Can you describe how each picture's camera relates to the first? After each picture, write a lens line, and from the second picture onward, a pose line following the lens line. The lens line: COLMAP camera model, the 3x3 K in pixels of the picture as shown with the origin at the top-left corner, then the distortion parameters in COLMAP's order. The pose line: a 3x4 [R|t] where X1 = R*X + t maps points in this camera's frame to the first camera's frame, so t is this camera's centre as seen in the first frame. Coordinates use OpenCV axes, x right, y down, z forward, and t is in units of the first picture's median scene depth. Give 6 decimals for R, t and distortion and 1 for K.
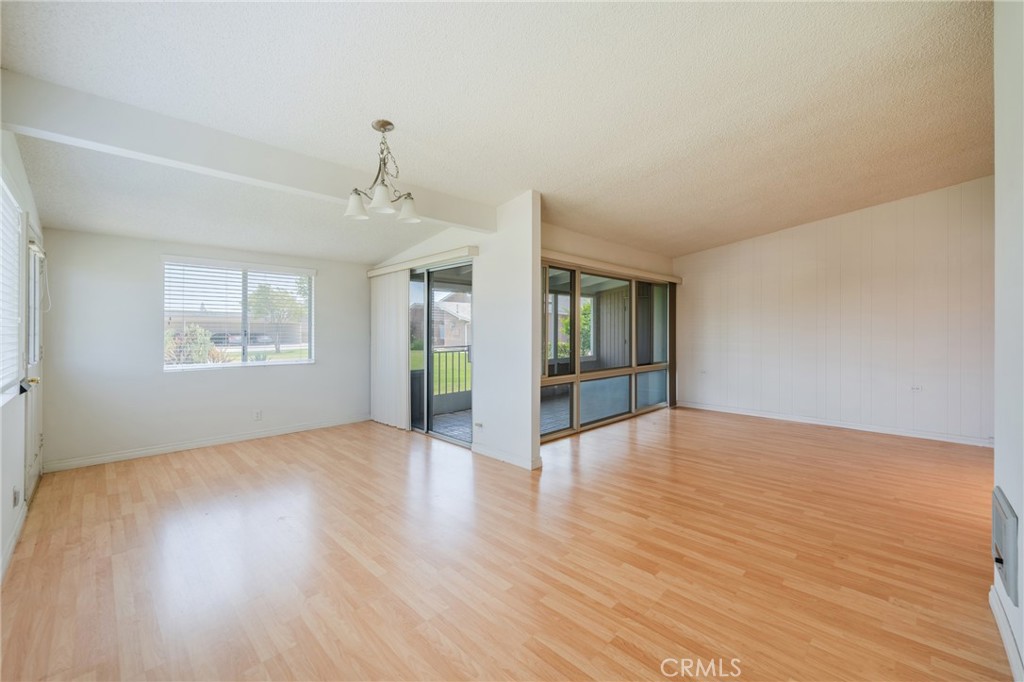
lens RADIAL K [[412.7, 0, 514.1], [0, 412.7, 333.2], [0, 0, 1]] dist [-0.000162, -0.000139]
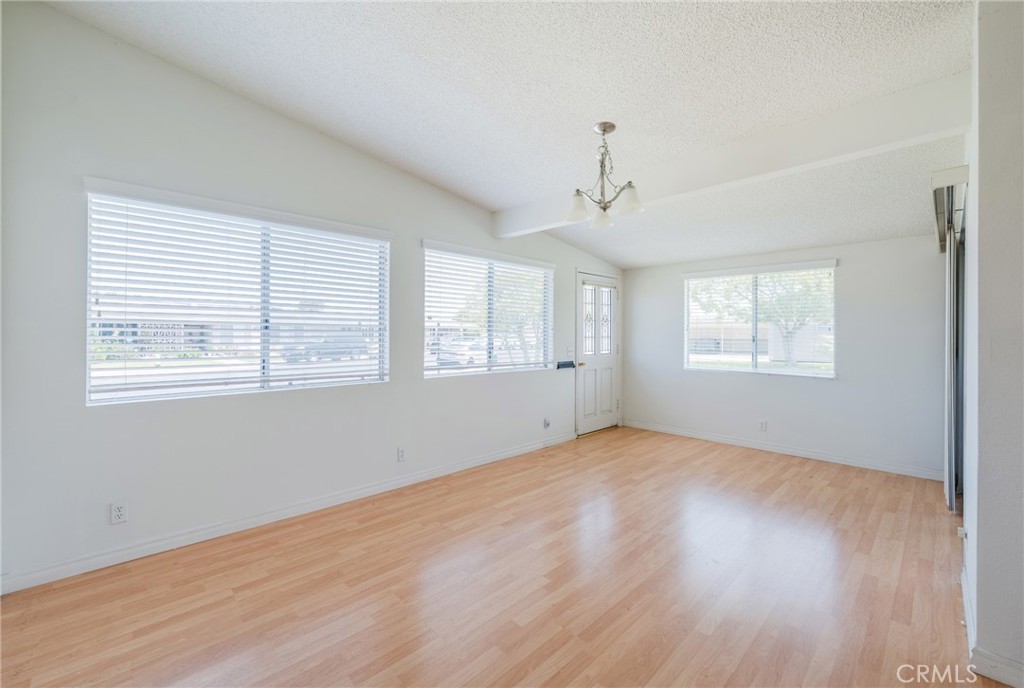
lens RADIAL K [[426.4, 0, 484.0], [0, 426.4, 334.6], [0, 0, 1]] dist [-0.000412, -0.000040]
pose [[-0.041839, 0.000525, -0.999124, 0.600270], [-0.014031, 0.999901, 0.001113, -0.002421], [0.999026, 0.014065, -0.041827, 0.634672]]
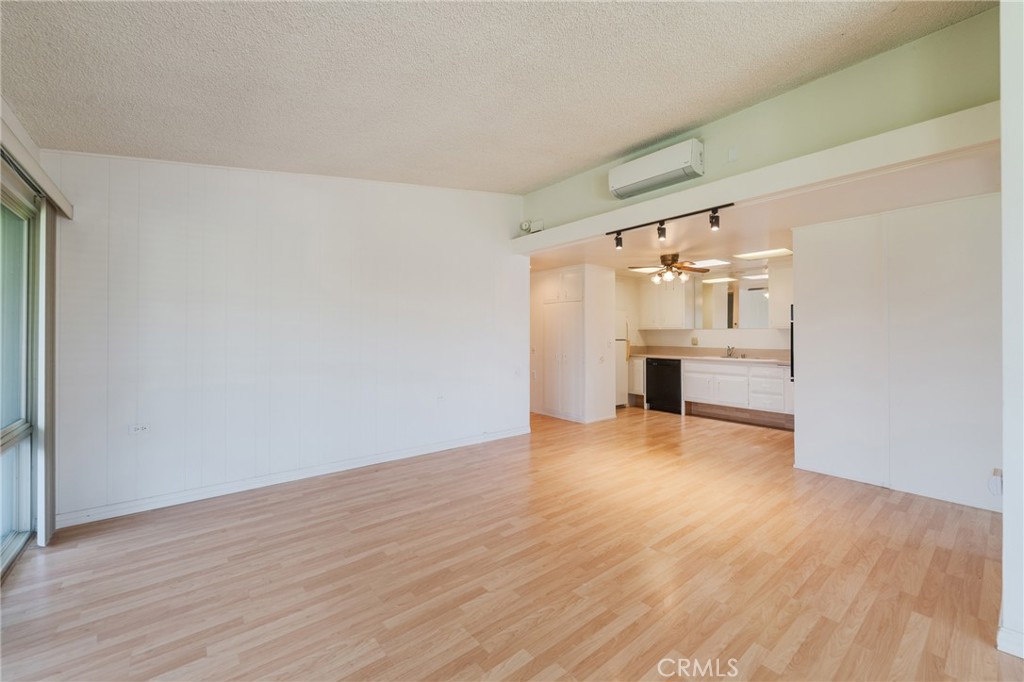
lens RADIAL K [[412.7, 0, 514.1], [0, 412.7, 333.2], [0, 0, 1]] dist [-0.000162, -0.000139]
pose [[0.100503, 0.003487, 0.994931, 0.125083], [0.007939, 0.999959, -0.004307, -0.003975], [-0.994905, 0.008332, 0.100472, 1.193790]]
